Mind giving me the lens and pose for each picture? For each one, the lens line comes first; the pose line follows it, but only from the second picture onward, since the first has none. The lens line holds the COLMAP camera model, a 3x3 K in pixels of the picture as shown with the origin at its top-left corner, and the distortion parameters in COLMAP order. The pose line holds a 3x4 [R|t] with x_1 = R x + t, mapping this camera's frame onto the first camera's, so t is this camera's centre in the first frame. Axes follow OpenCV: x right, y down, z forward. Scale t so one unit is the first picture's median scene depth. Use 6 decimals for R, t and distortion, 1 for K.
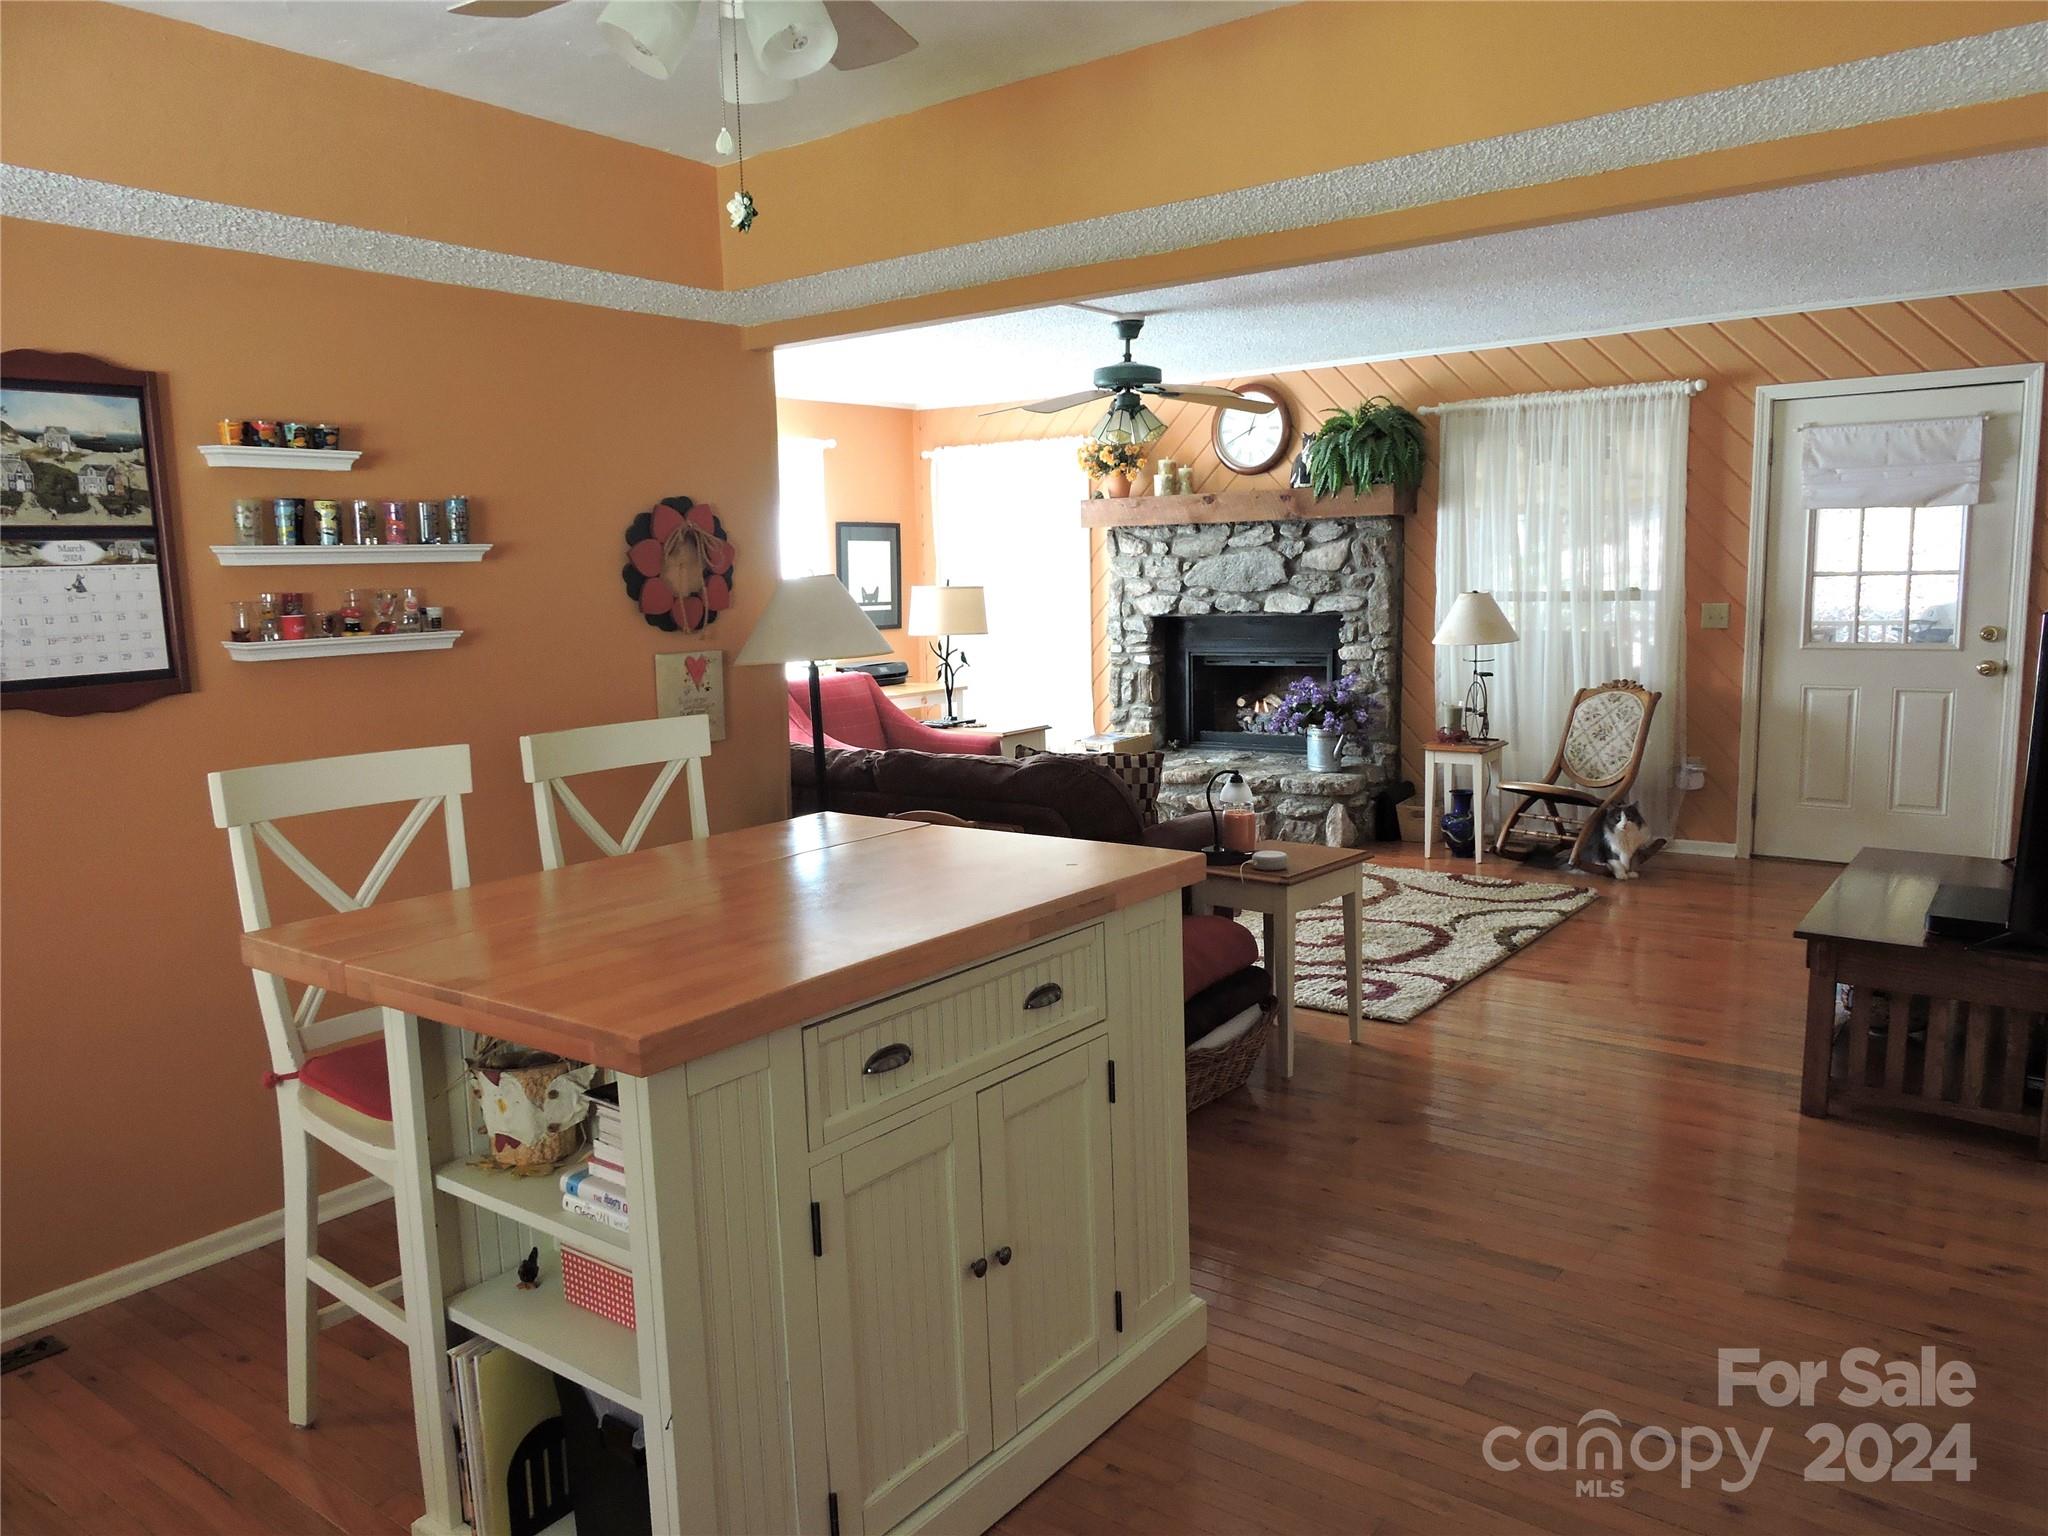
lens RADIAL K [[1467.4, 0, 1033.3], [0, 1467.4, 779.0], [0, 0, 1]] dist [0.000326, -0.000428]
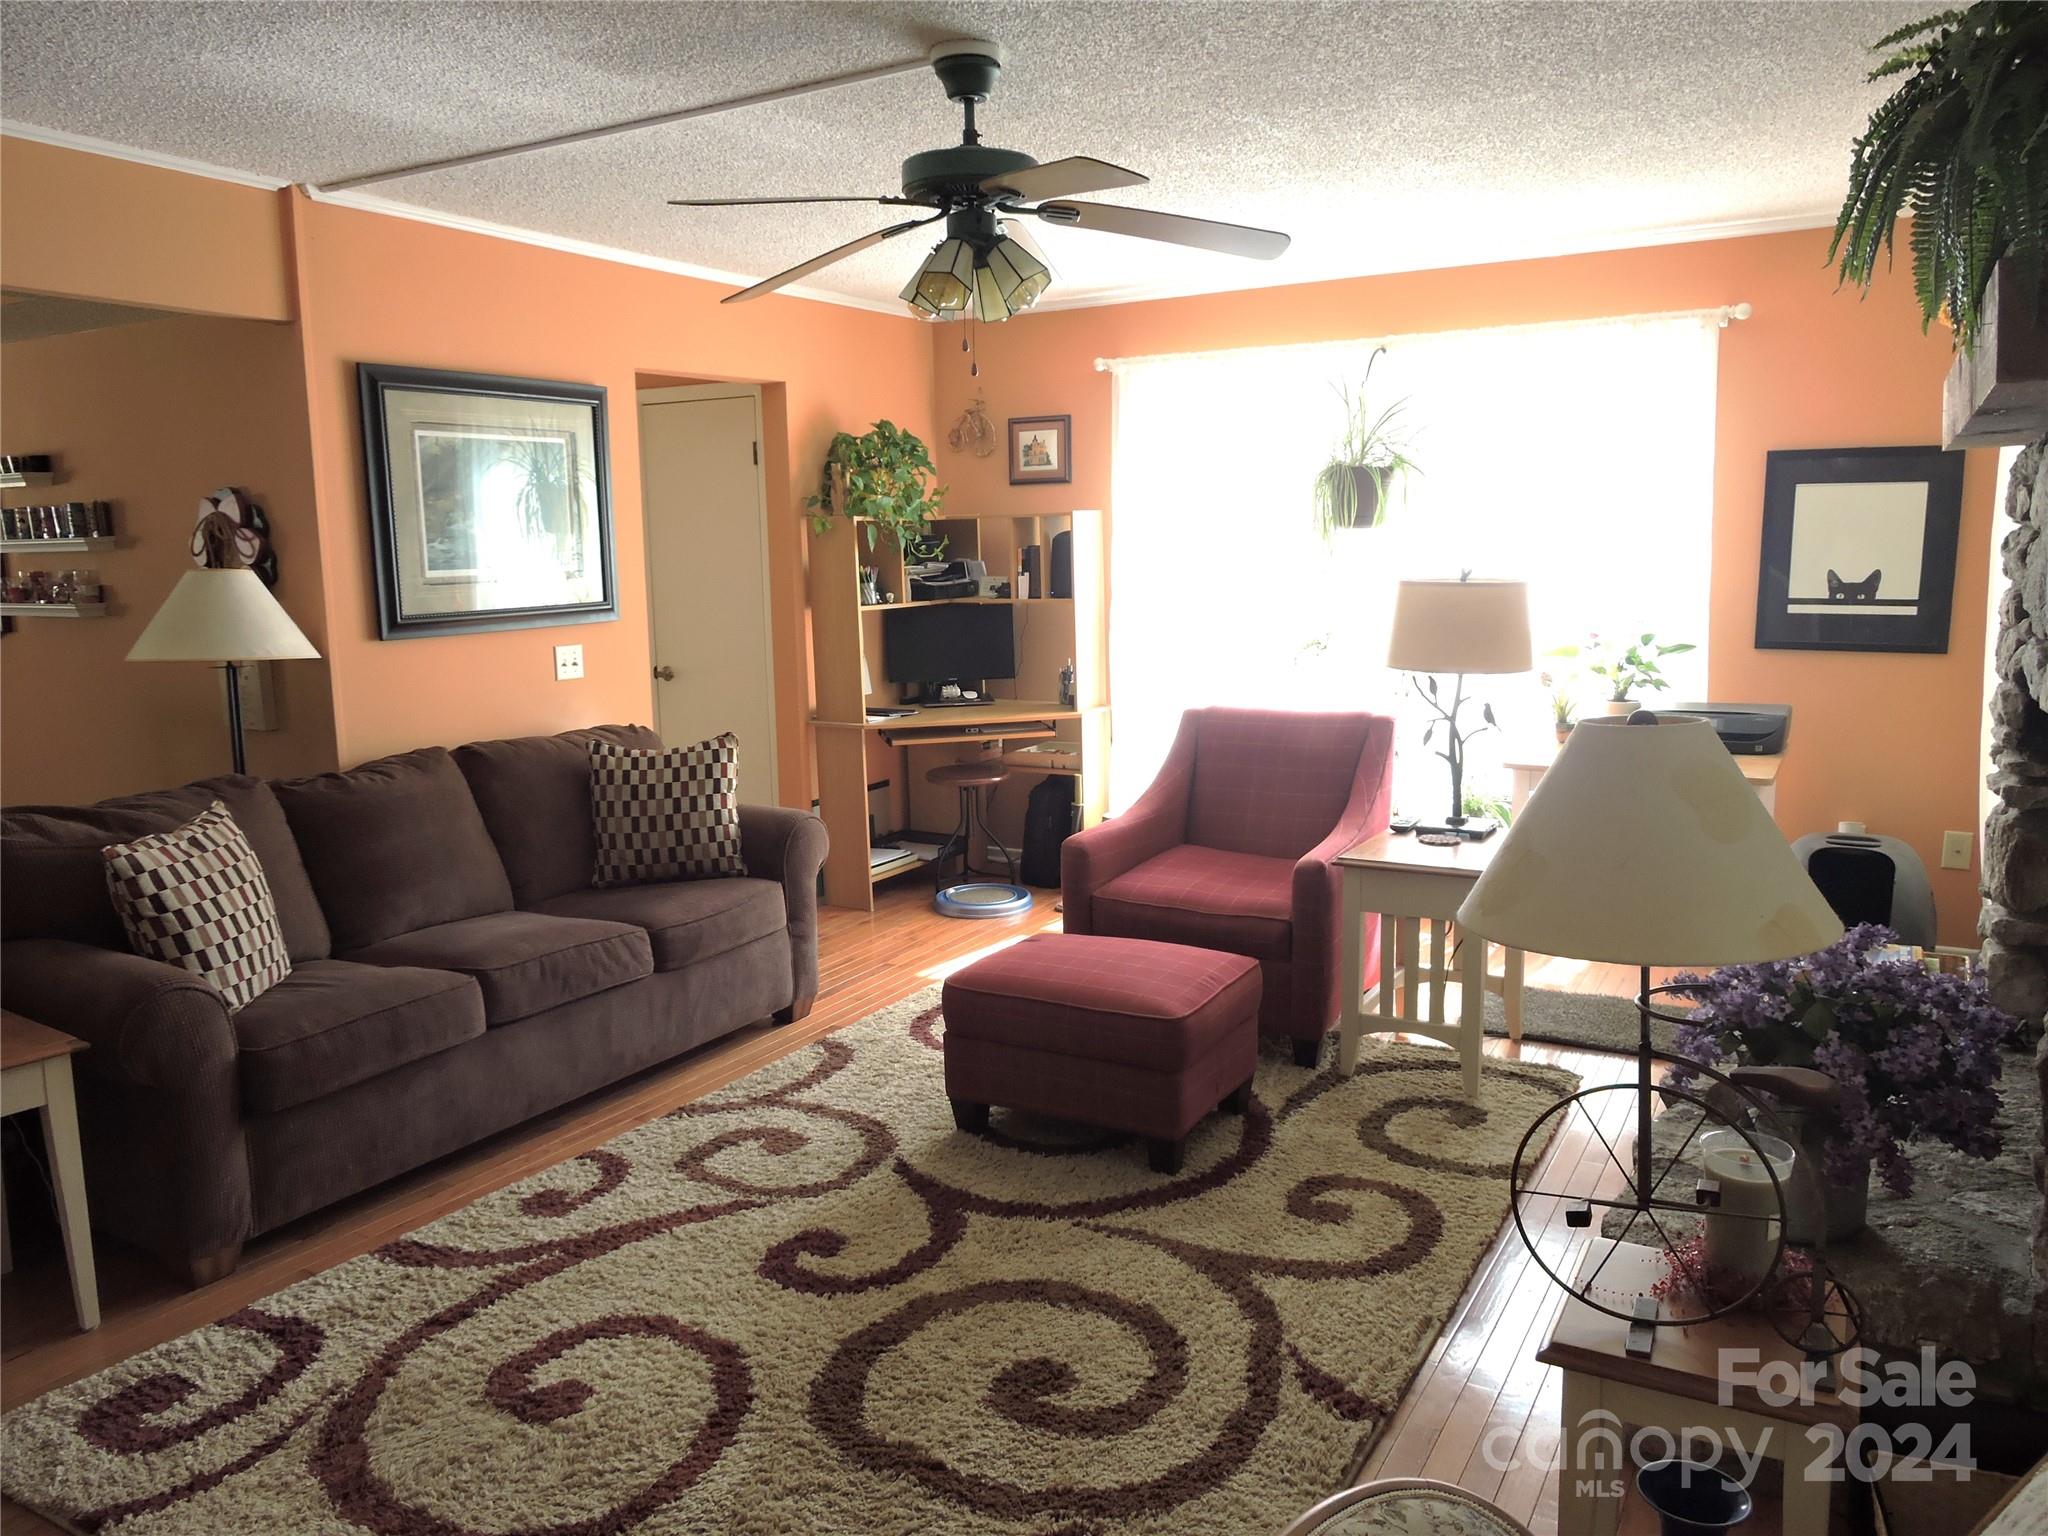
lens RADIAL K [[1467.4, 0, 1033.3], [0, 1467.4, 779.0], [0, 0, 1]] dist [0.000326, -0.000428]
pose [[0.115207, 0.183955, -0.976160, 0.582113], [-0.129713, 0.977075, 0.168819, -0.161958], [0.984836, 0.107172, 0.136427, 0.962899]]
